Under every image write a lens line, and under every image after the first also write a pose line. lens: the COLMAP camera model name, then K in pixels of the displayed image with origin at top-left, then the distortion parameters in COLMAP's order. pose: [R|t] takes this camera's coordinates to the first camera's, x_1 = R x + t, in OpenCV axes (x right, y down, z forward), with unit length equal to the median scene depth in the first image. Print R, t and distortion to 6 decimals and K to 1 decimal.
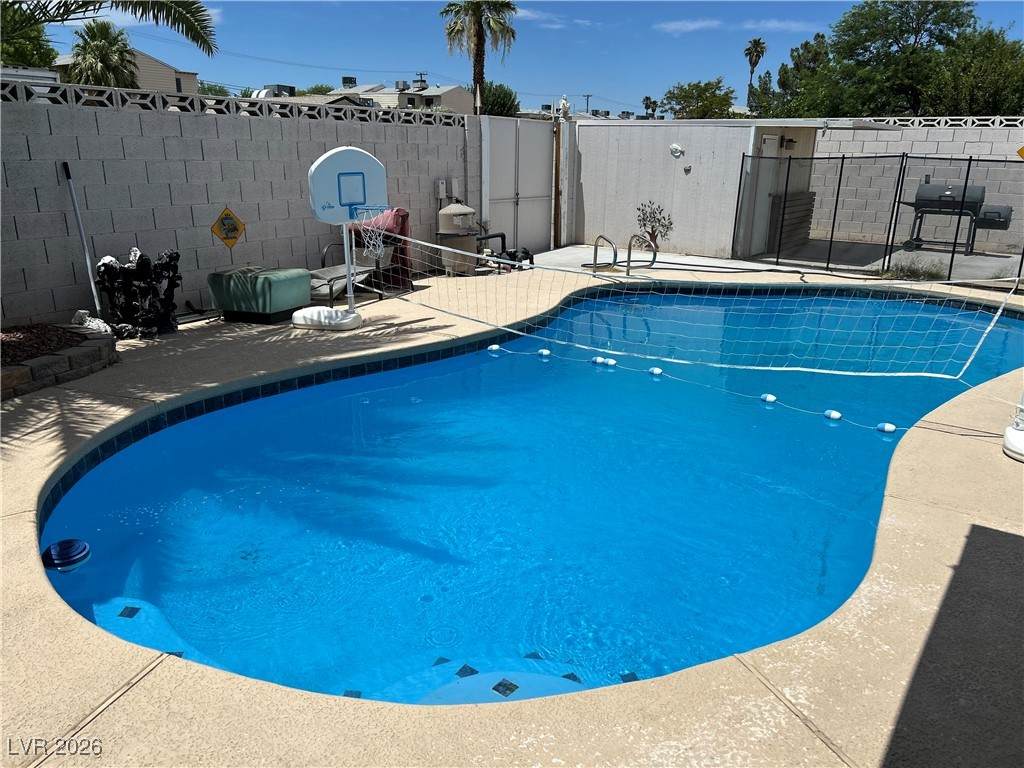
lens RADIAL K [[773.1, 0, 511.9], [0, 773.1, 386.0], [0, 0, 1]] dist [0.050899, -0.065354]
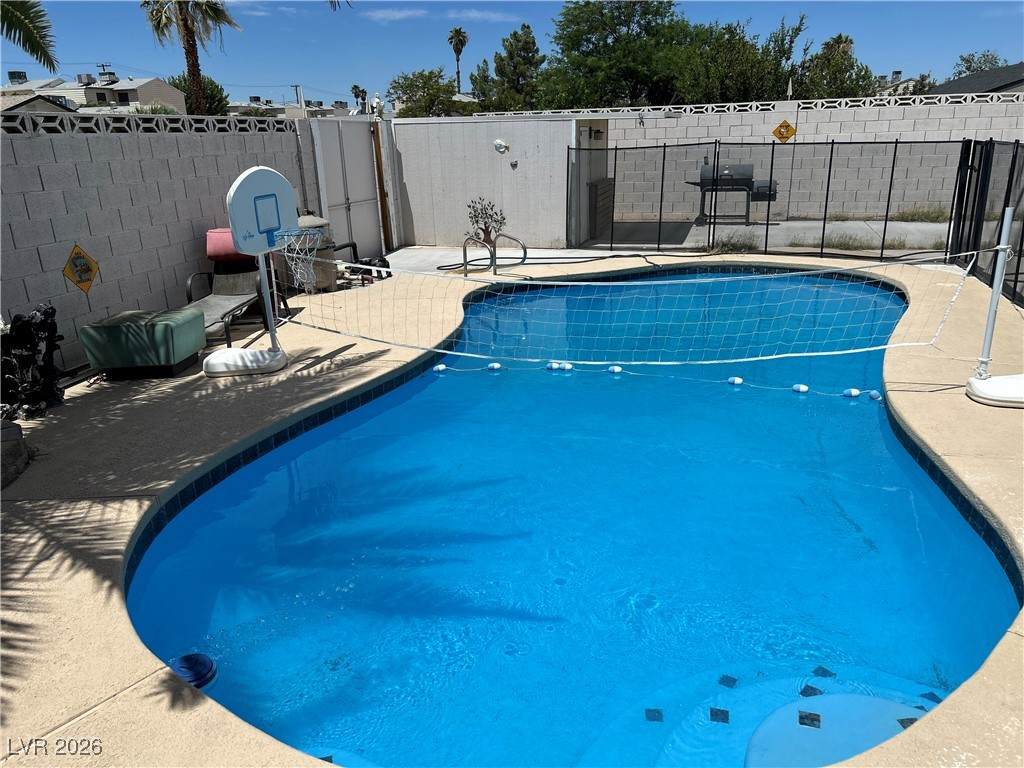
lens RADIAL K [[773.1, 0, 517.5], [0, 773.1, 383.8], [0, 0, 1]] dist [0.050899, -0.065354]
pose [[0.935165, -0.146921, 0.322307, -0.150765], [0.143323, 0.989057, 0.035003, -0.030682], [-0.323922, 0.013460, 0.945988, 0.042038]]
